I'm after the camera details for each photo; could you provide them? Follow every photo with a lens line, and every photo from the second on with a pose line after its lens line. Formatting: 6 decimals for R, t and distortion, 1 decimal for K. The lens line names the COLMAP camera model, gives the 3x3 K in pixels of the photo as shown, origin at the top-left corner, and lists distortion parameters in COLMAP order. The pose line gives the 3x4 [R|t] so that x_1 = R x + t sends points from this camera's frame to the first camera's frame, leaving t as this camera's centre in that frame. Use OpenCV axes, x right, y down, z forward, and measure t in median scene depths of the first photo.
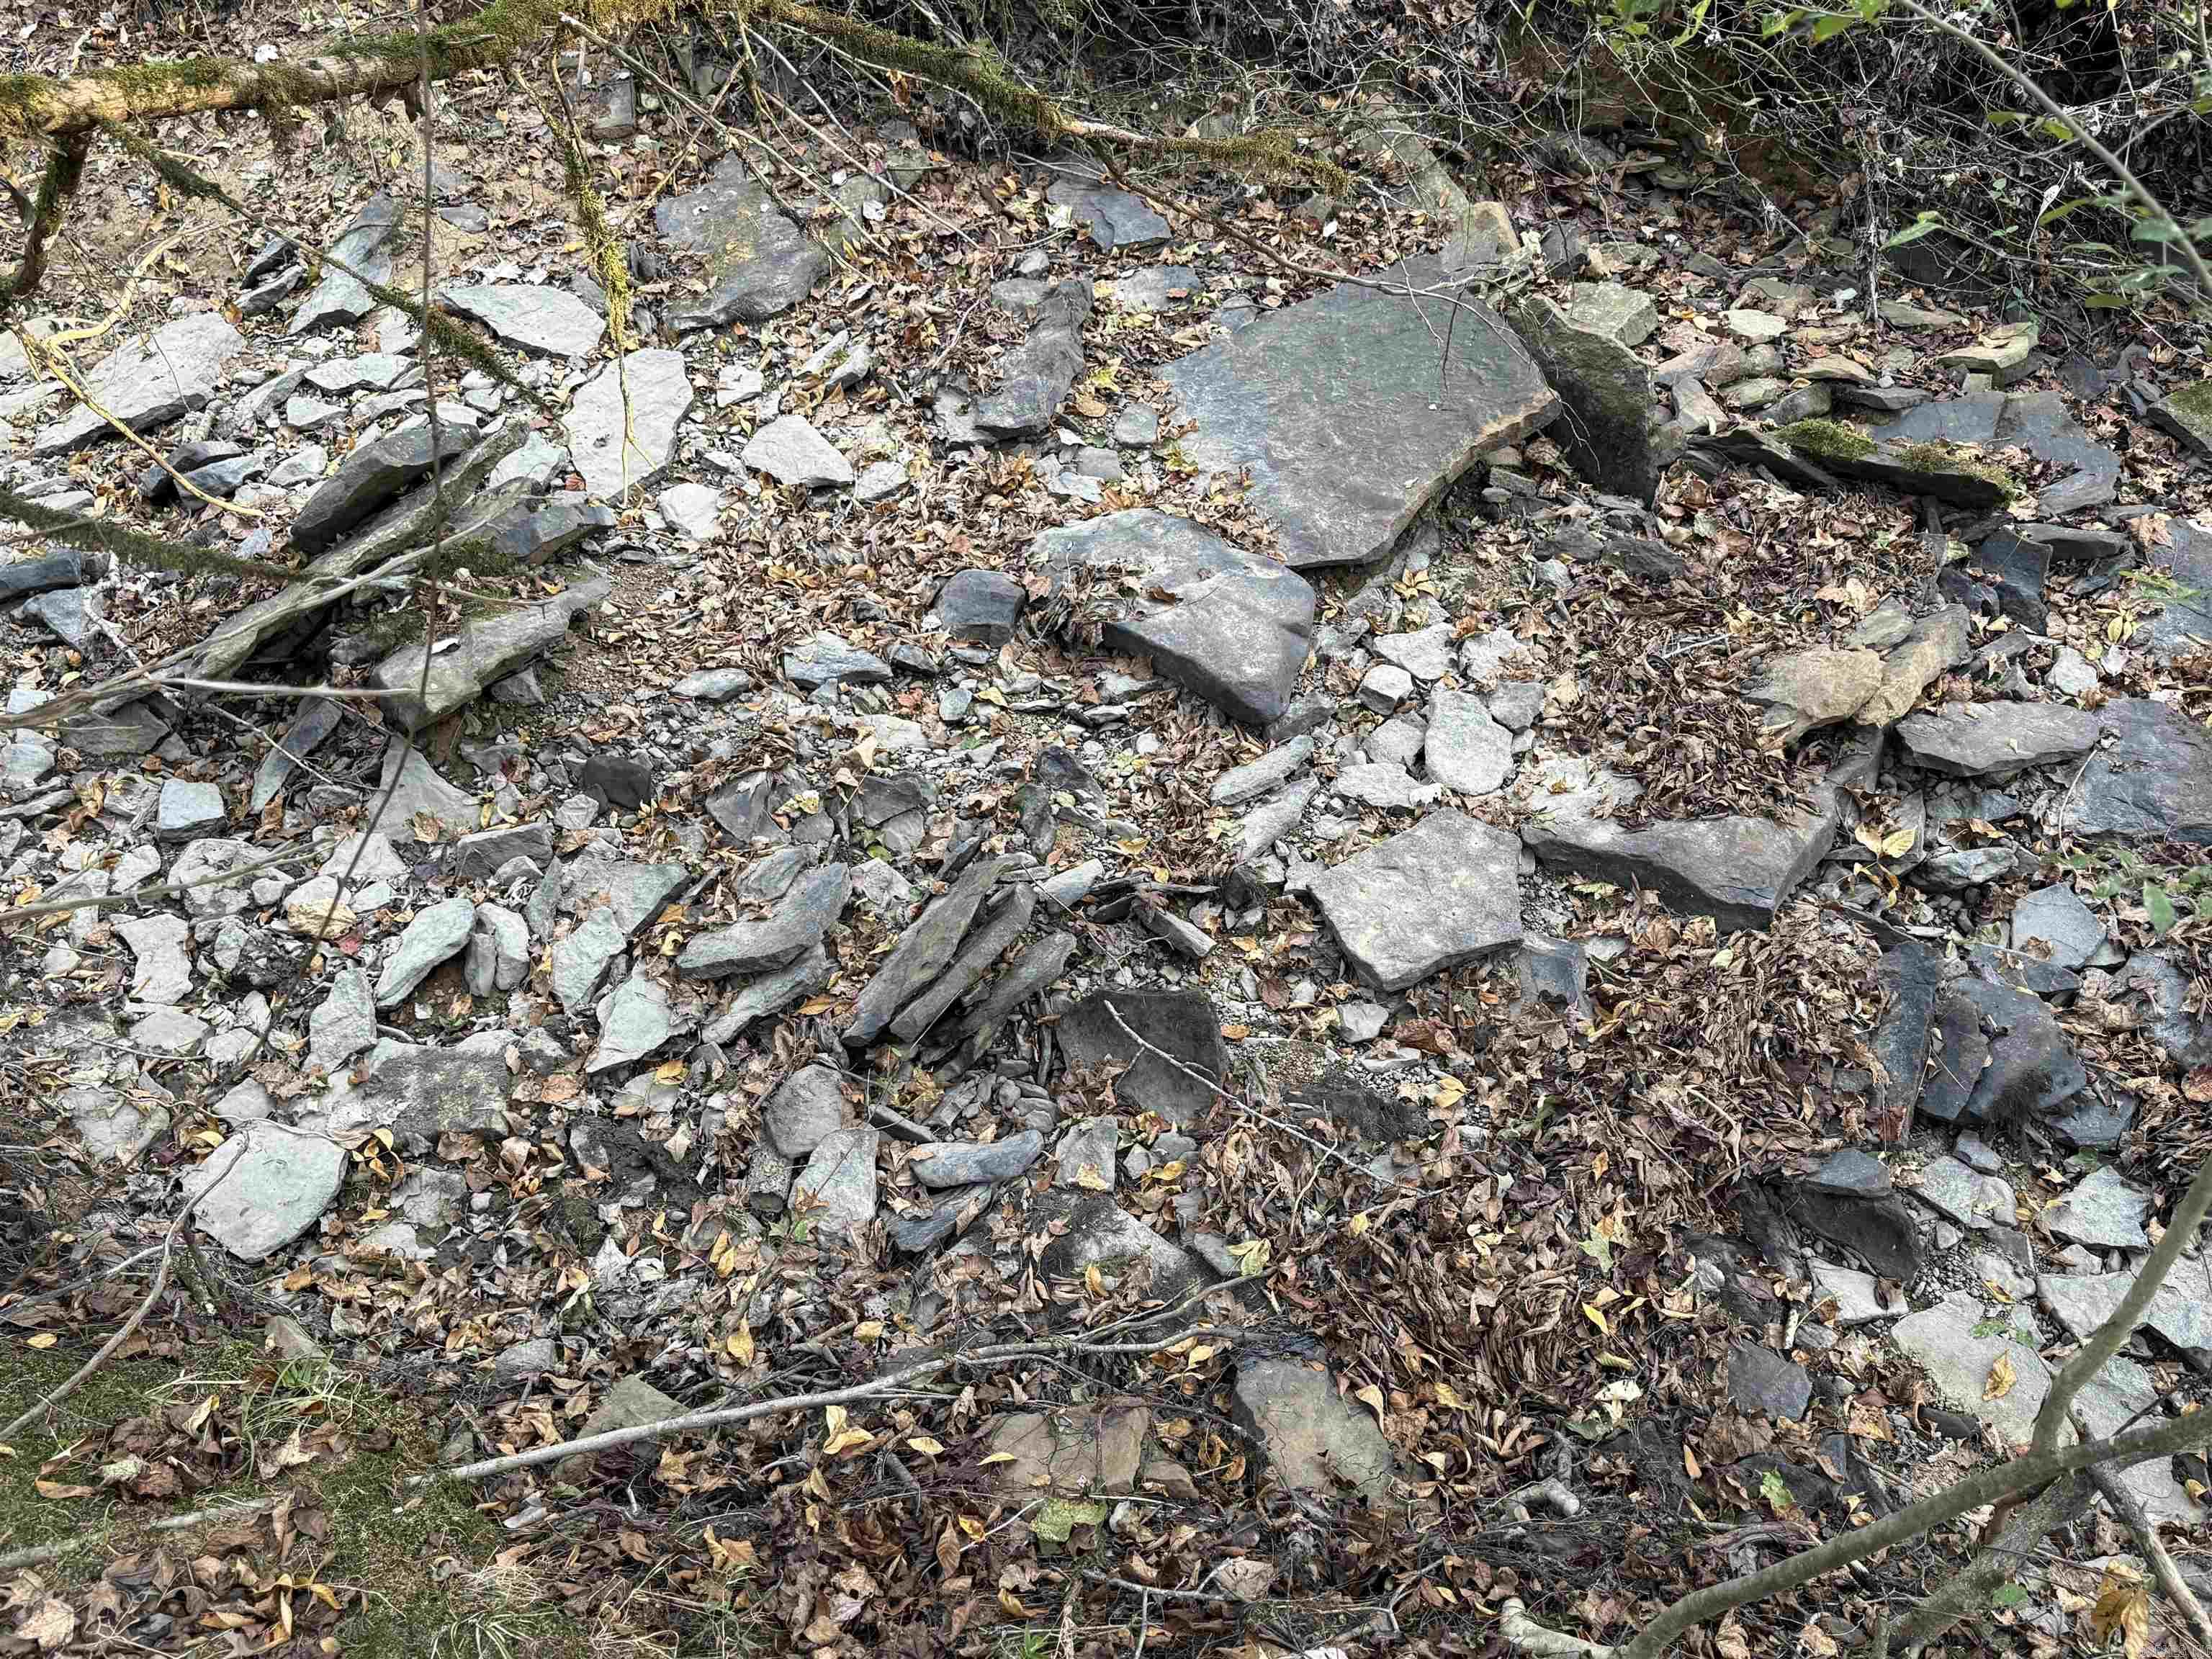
lens RADIAL K [[1919.9, 0, 1097.5], [0, 1919.9, 832.7], [0, 0, 1]] dist [0.016312, -0.028366]
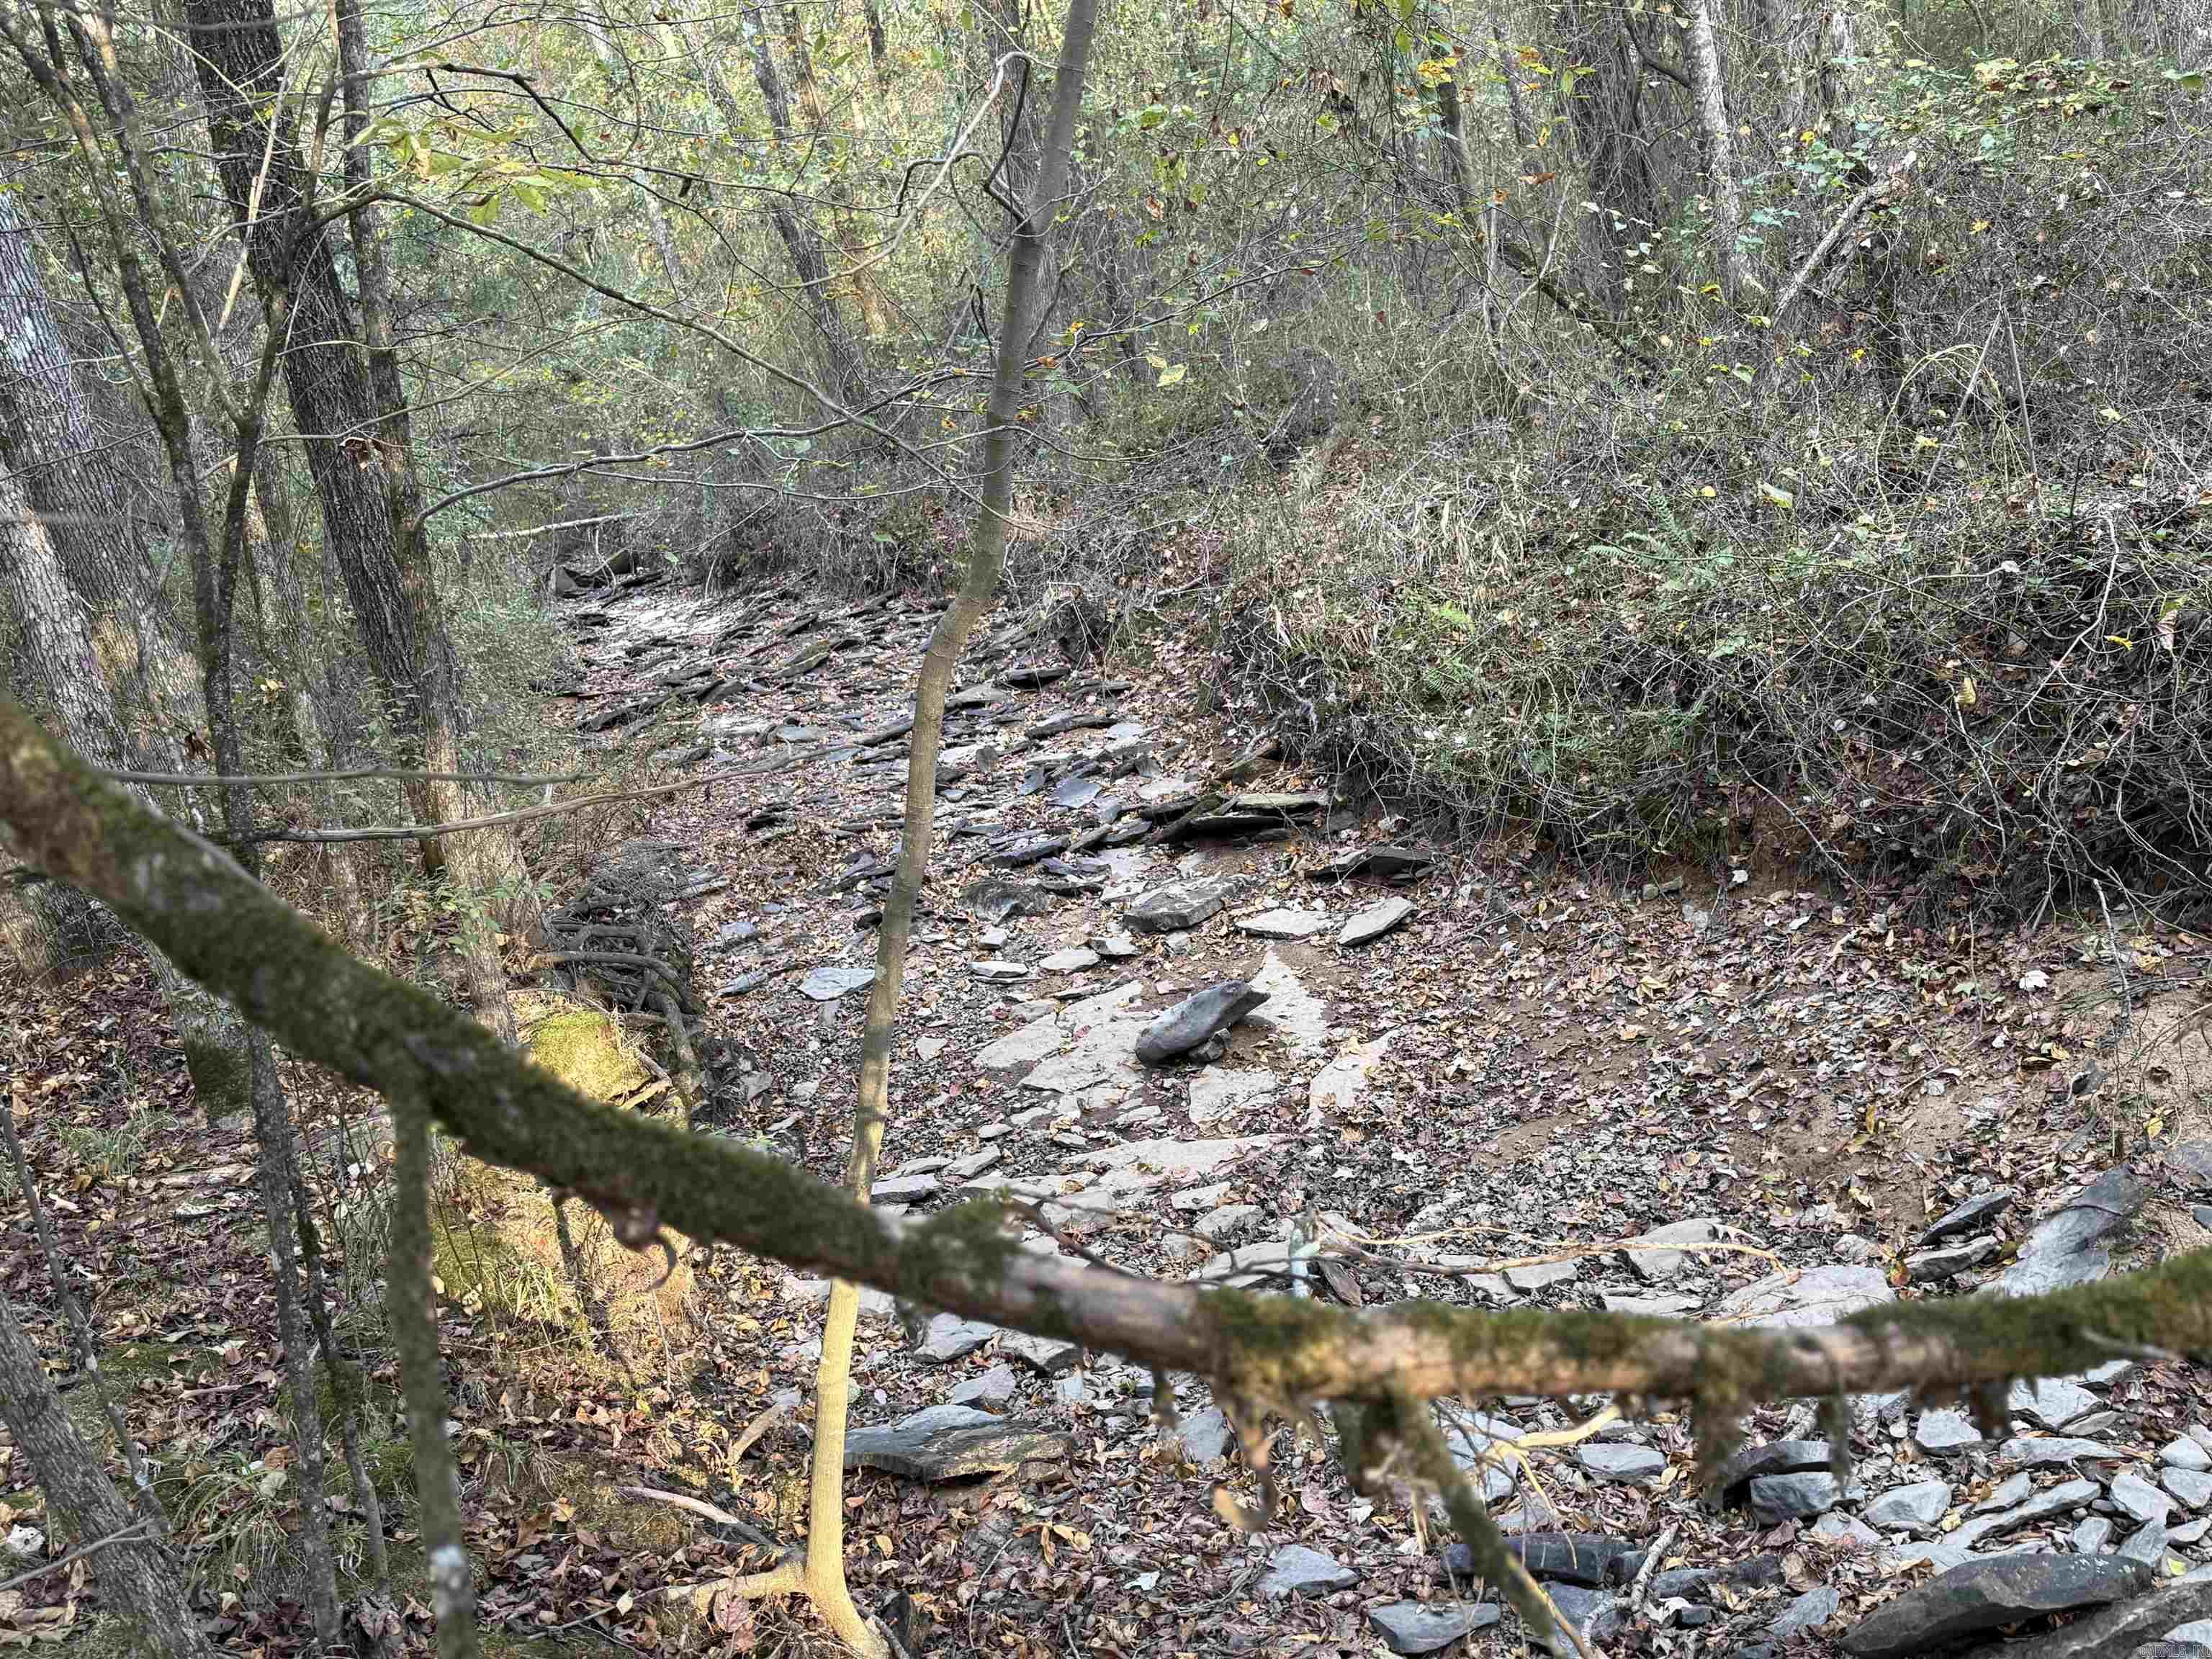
lens RADIAL K [[1919.9, 0, 1105.3], [0, 1919.9, 852.7], [0, 0, 1]] dist [0.016312, -0.028366]
pose [[0.645579, 0.074503, -0.760050, -0.045685], [-0.365114, 0.904231, -0.221488, -0.119687], [0.670760, 0.420494, 0.610955, 0.169370]]
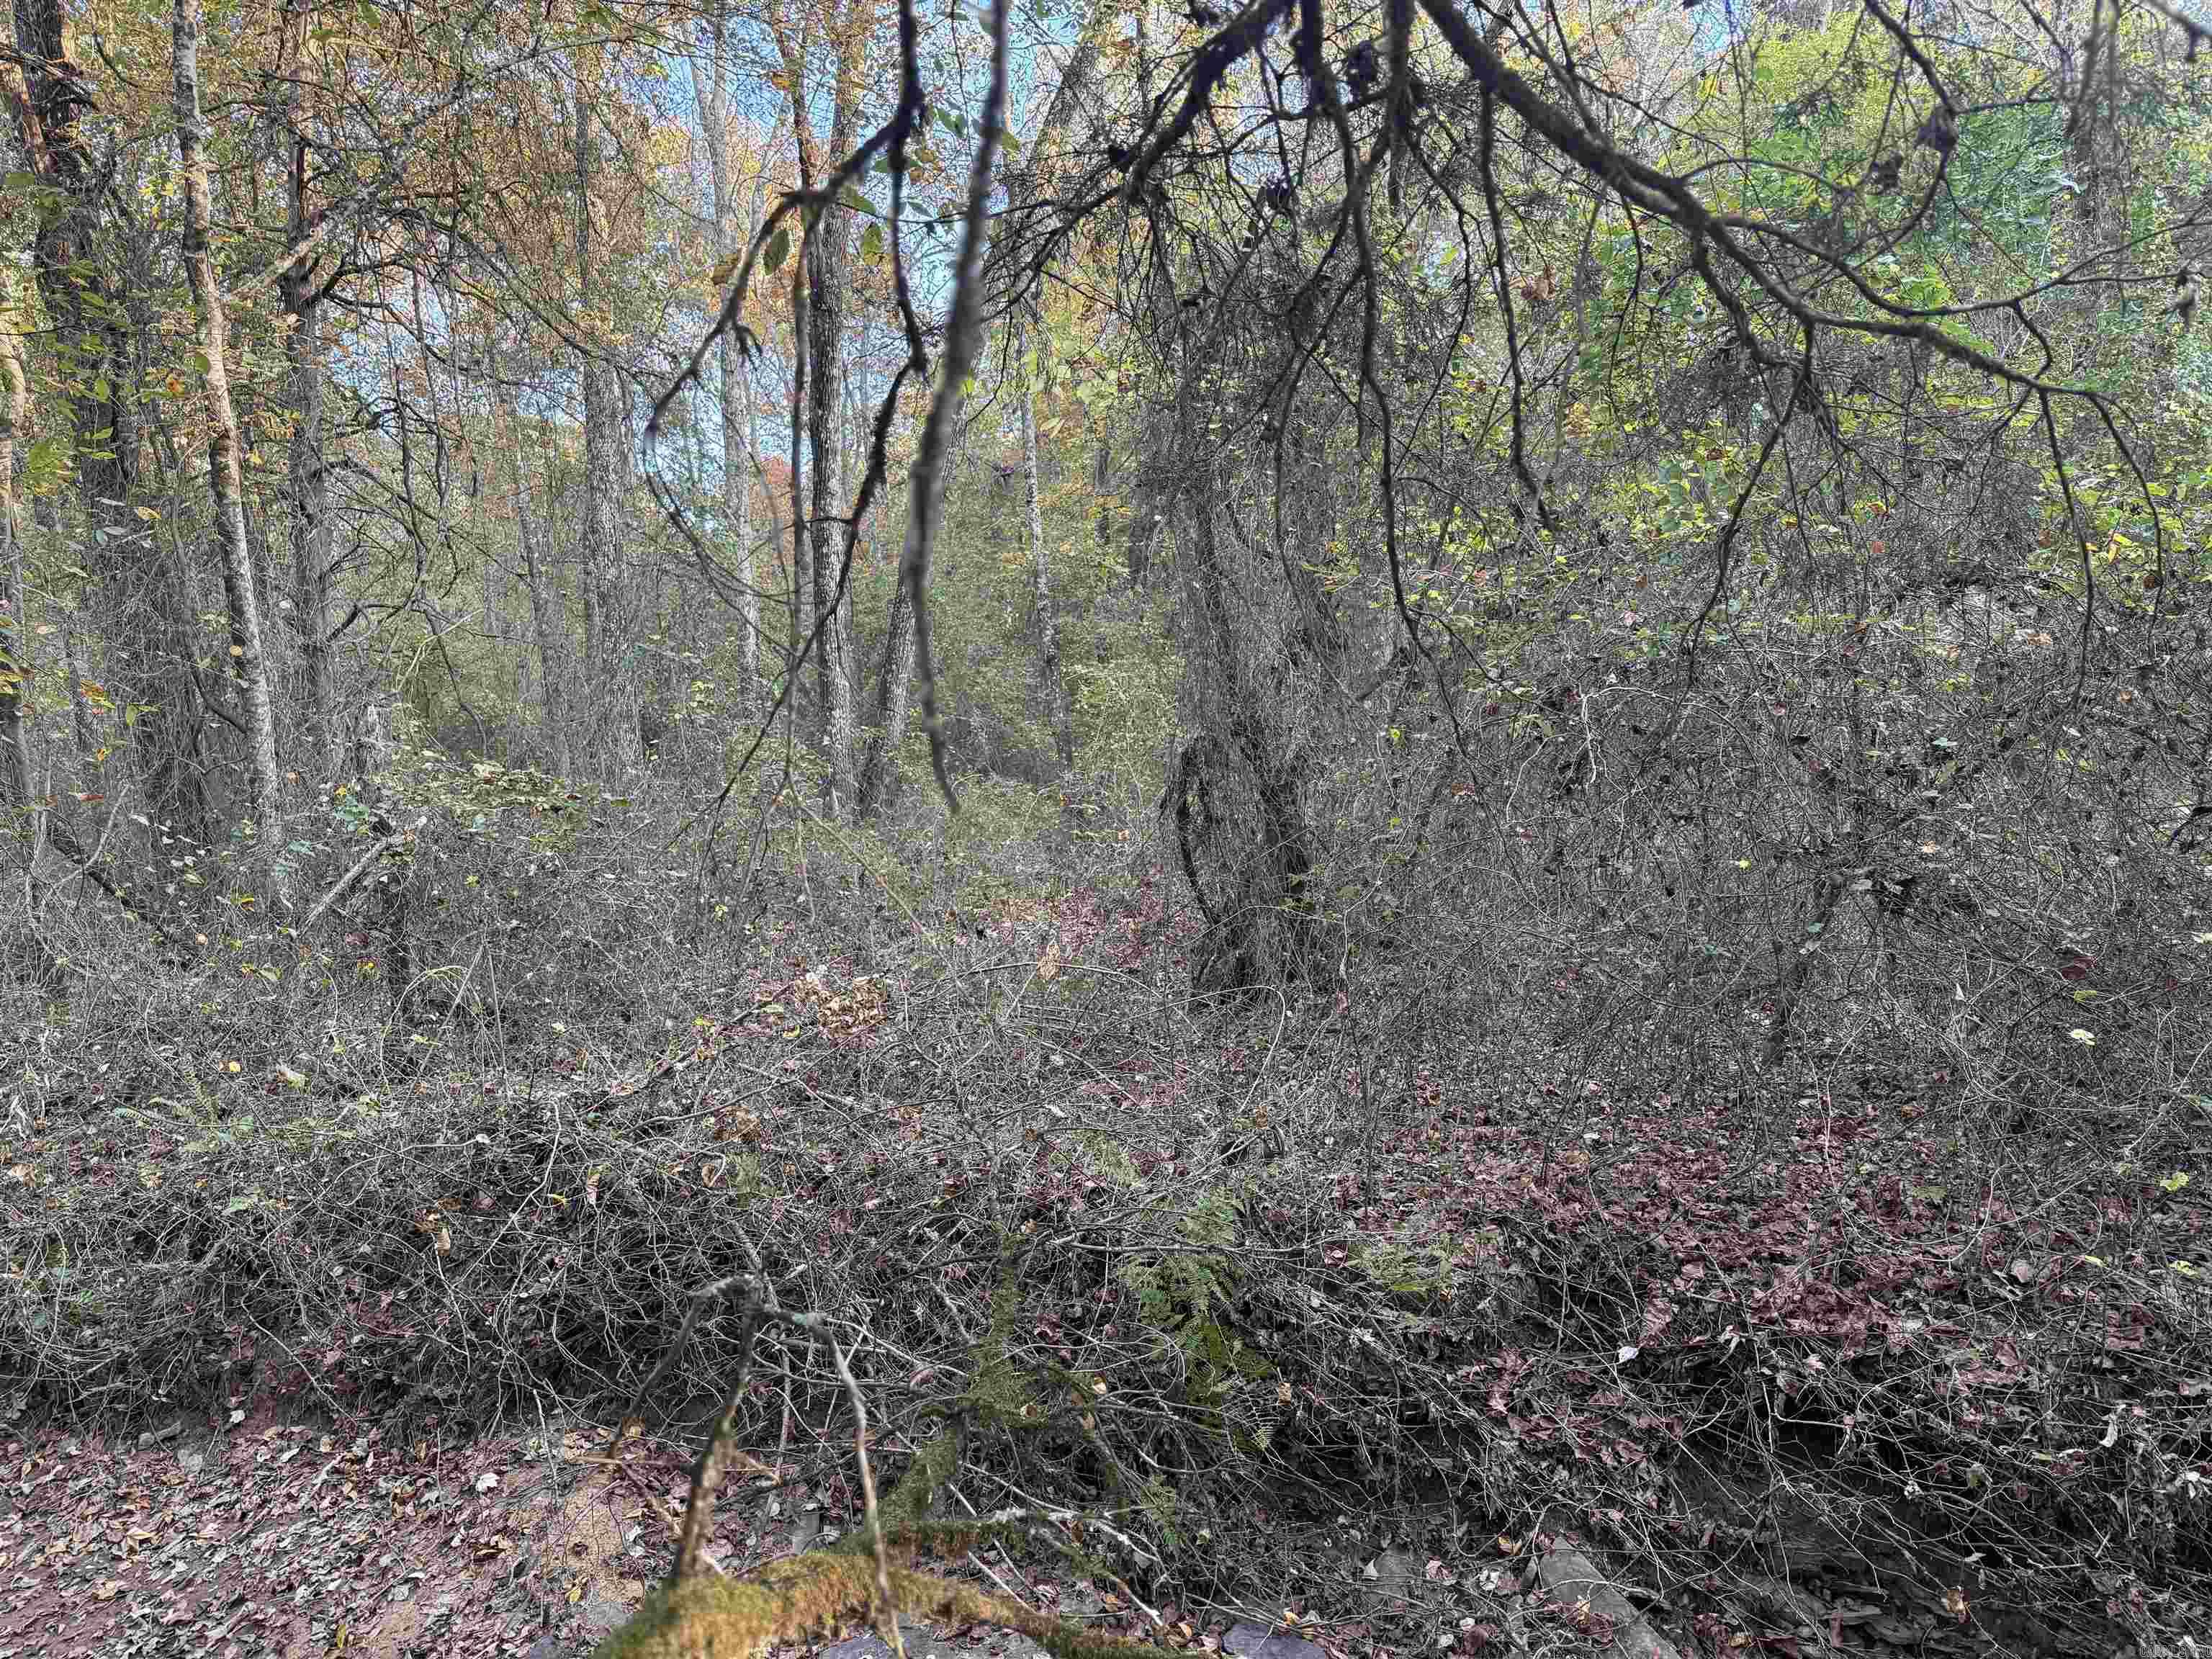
lens RADIAL K [[1558.7, 0, 1095.3], [0, 1558.7, 842.0], [0, 0, 1]] dist [0.015924, -0.016052]
pose [[0.997286, -0.027927, -0.068126, -0.026214], [-0.024373, 0.747889, -0.663376, -0.112525], [0.069477, 0.663236, 0.745179, 0.150744]]
